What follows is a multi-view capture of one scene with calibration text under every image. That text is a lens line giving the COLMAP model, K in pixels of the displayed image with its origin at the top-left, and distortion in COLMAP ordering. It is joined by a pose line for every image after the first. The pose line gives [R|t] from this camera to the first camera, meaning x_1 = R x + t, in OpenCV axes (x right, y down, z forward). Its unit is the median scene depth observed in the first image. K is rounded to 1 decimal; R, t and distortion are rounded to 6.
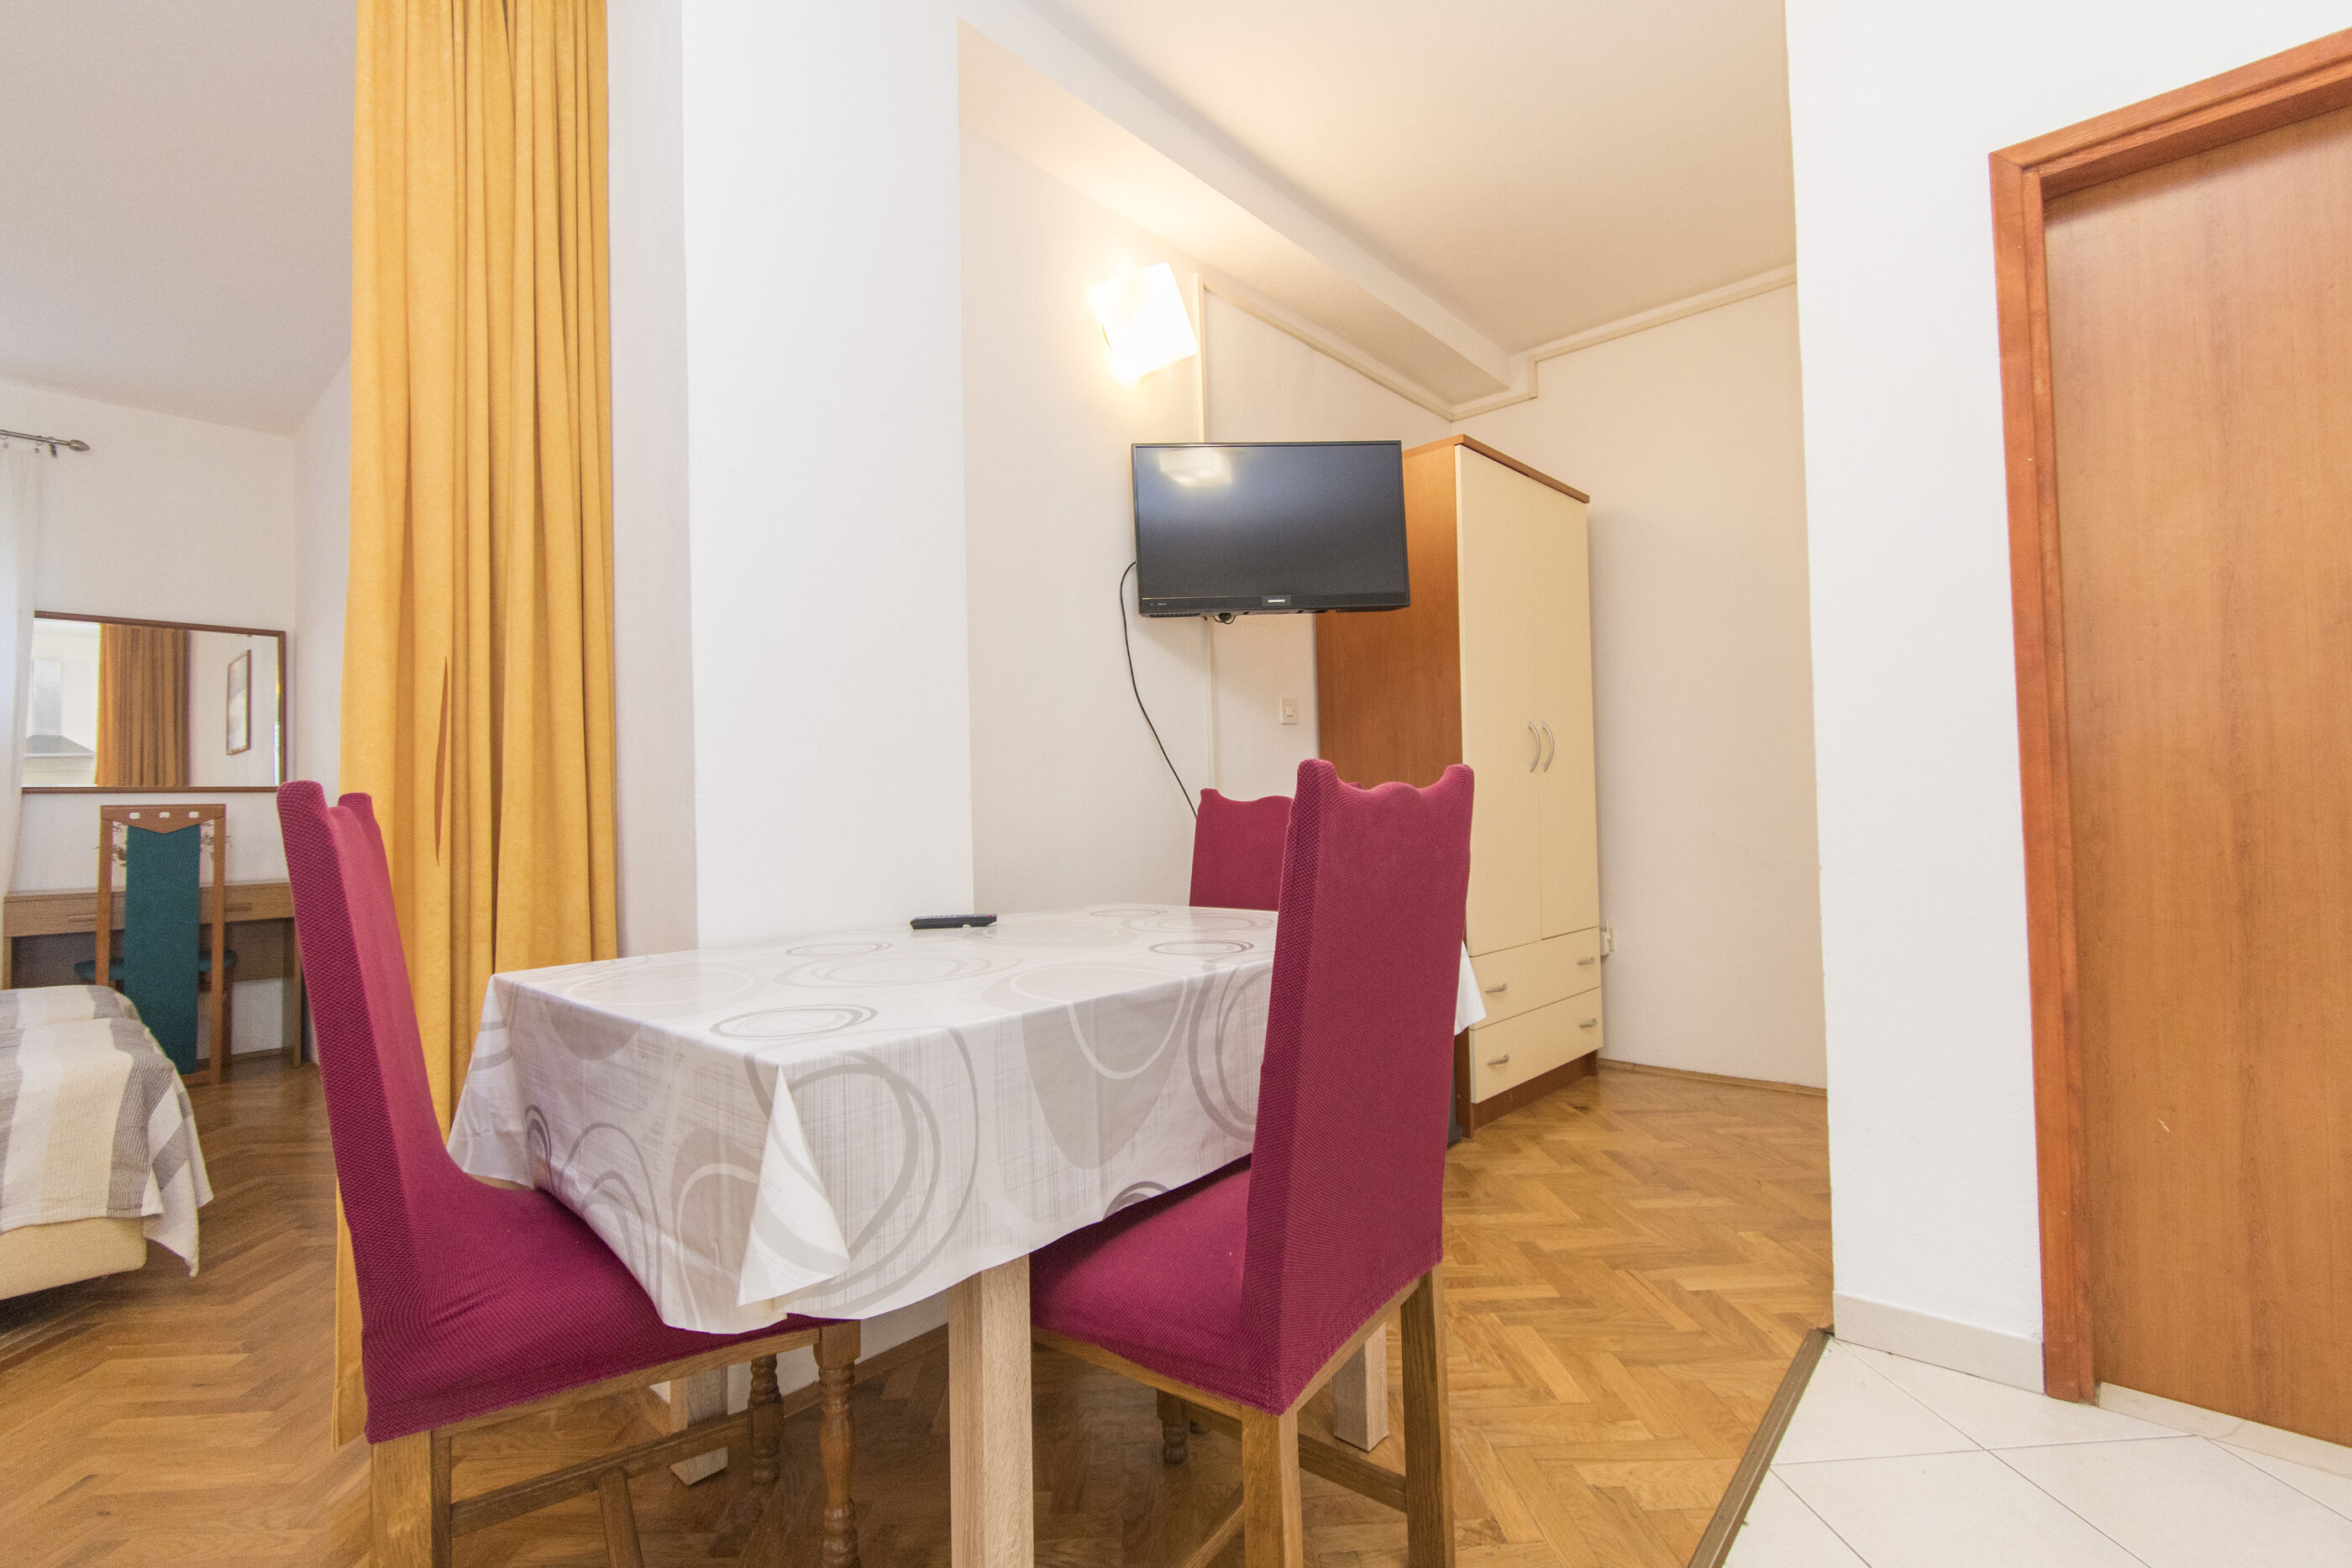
lens RADIAL K [[1020.1, 0, 1180.0], [0, 1020.1, 785.6], [0, 0, 1]] dist [-0.000146, -0.000920]
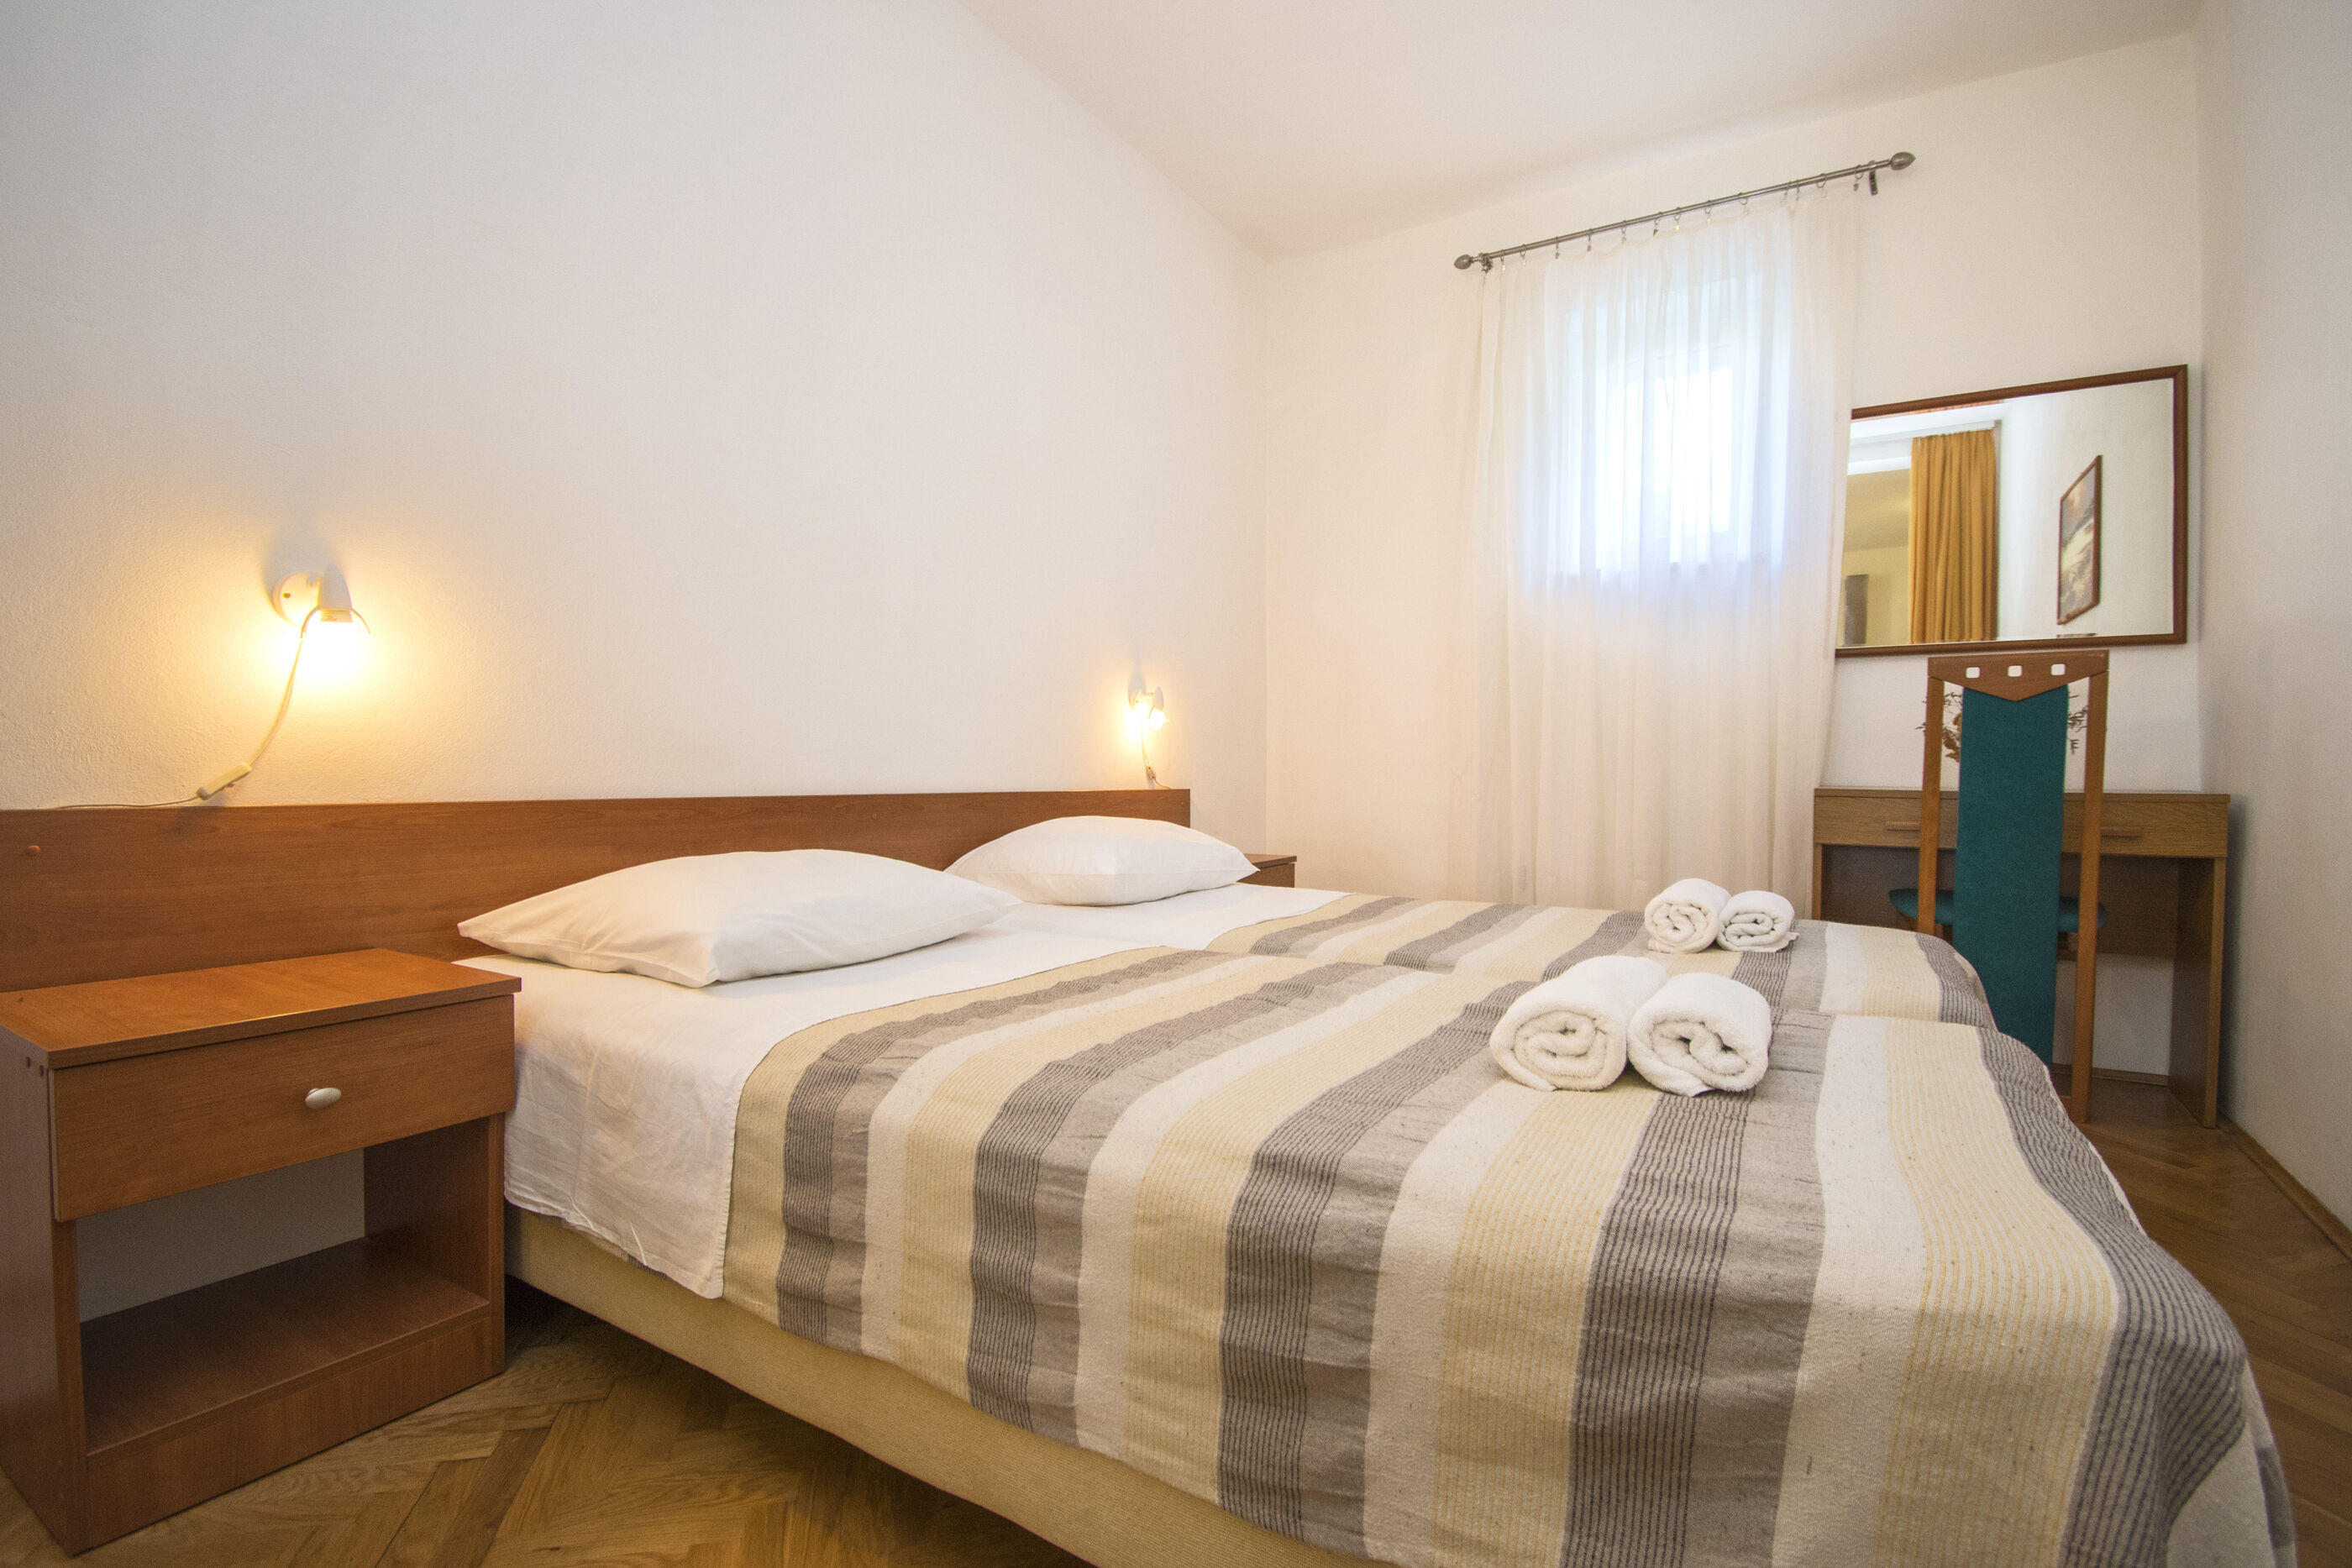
lens RADIAL K [[1071.4, 0, 1179.1], [0, 1071.4, 787.7], [0, 0, 1]] dist [-0.011093, -0.000762]
pose [[0.168218, 0.040968, -0.984898, -0.443923], [0.015834, 0.998895, 0.044254, 0.062946], [0.985623, -0.023039, 0.167384, 0.391635]]
